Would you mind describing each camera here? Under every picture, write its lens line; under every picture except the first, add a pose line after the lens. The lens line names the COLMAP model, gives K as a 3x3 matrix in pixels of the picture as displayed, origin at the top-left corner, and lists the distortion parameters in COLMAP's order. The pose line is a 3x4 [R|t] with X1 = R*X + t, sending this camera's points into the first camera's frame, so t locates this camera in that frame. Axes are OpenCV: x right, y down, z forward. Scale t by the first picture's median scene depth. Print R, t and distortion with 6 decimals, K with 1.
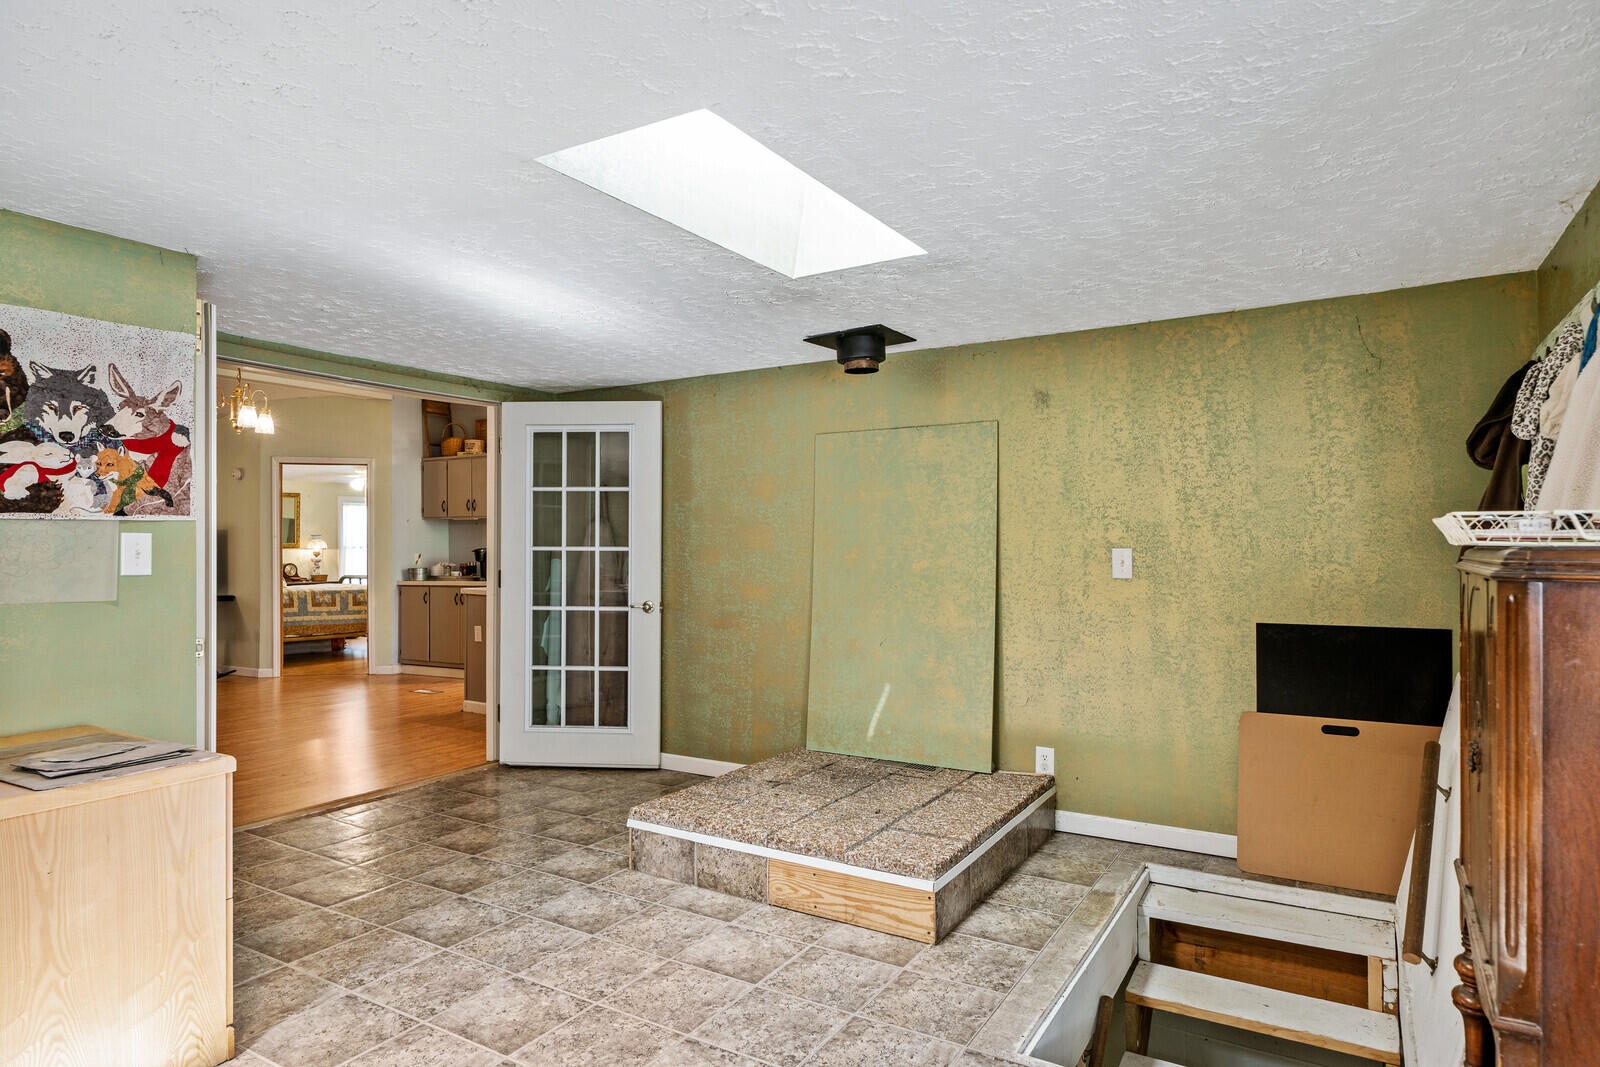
lens RADIAL K [[936.9, 0, 800.0], [0, 936.9, 533.5], [0, 0, 1]] dist [0.002105, 0.000300]
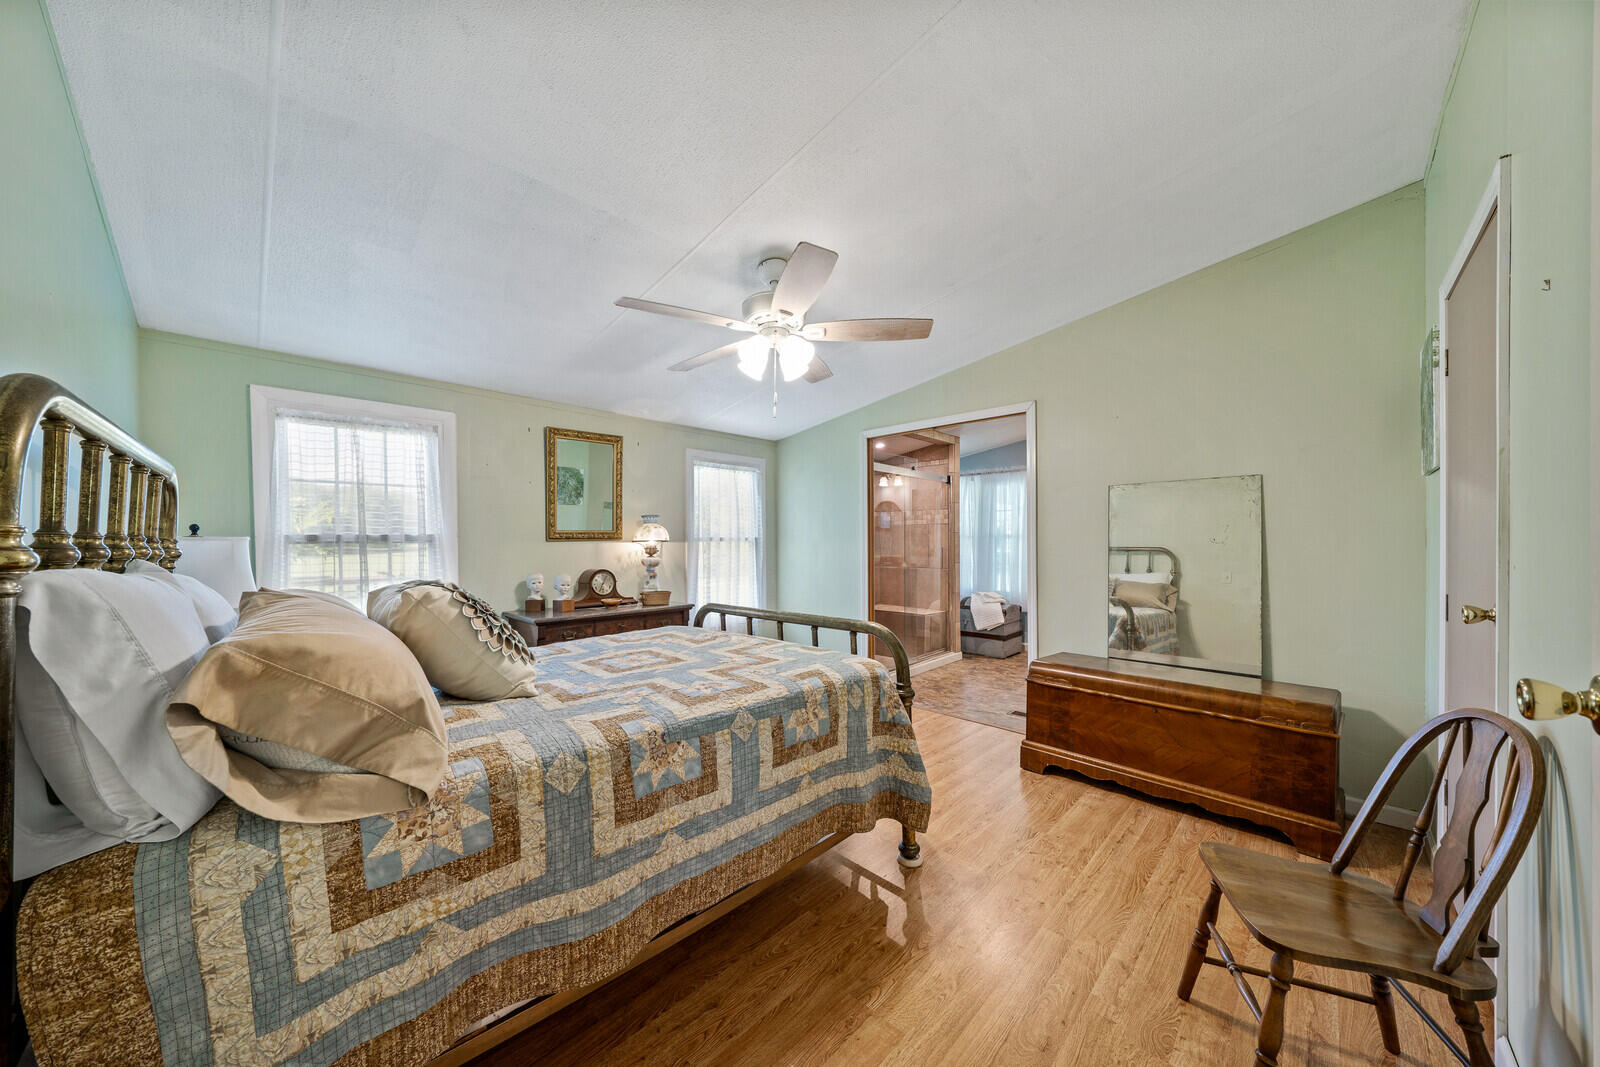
lens RADIAL K [[548.4, 0, 776.9], [0, 548.4, 541.0], [0, 0, 1]] dist [-0.000732, -0.000037]
pose [[0.966269, 0.005222, -0.257484, -0.444139], [-0.002820, 0.999949, 0.009697, 0.015565], [0.257521, -0.008644, 0.966234, 0.869900]]
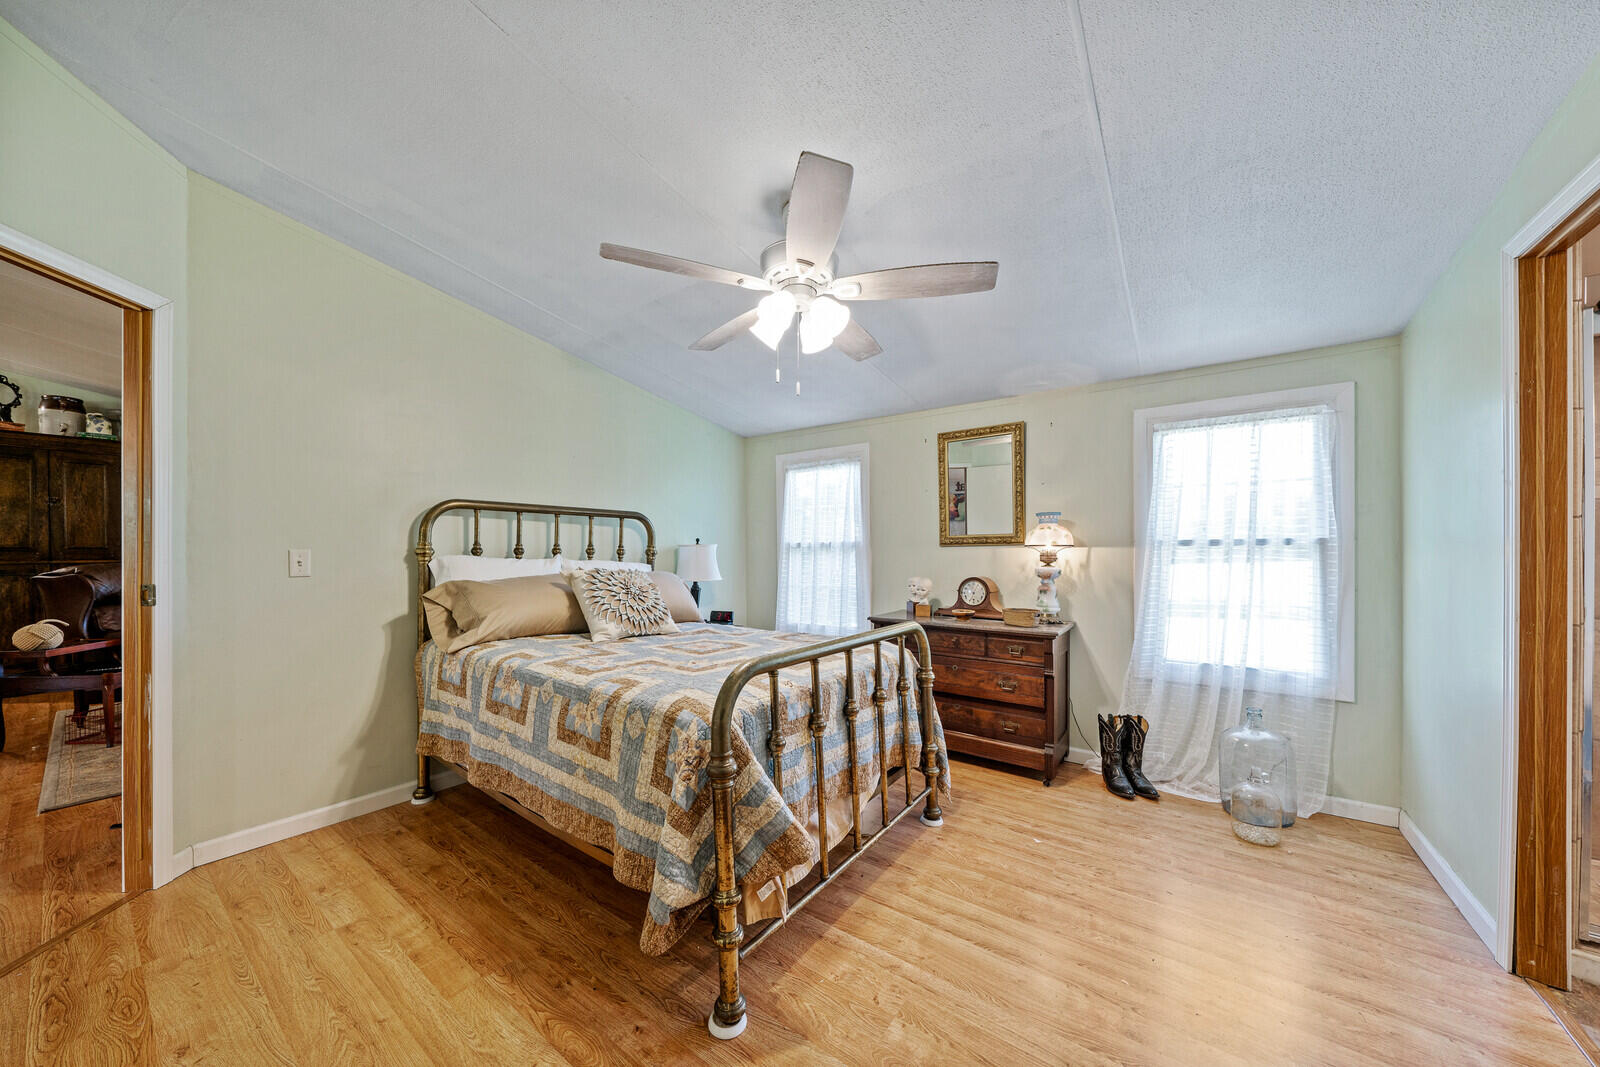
lens RADIAL K [[548.4, 0, 776.9], [0, 548.4, 541.0], [0, 0, 1]] dist [-0.000732, -0.000037]
pose [[-0.109866, -0.002516, -0.993943, -0.318076], [0.009627, 0.999947, -0.003595, 0.016686], [0.993900, -0.009963, -0.109836, 1.099527]]
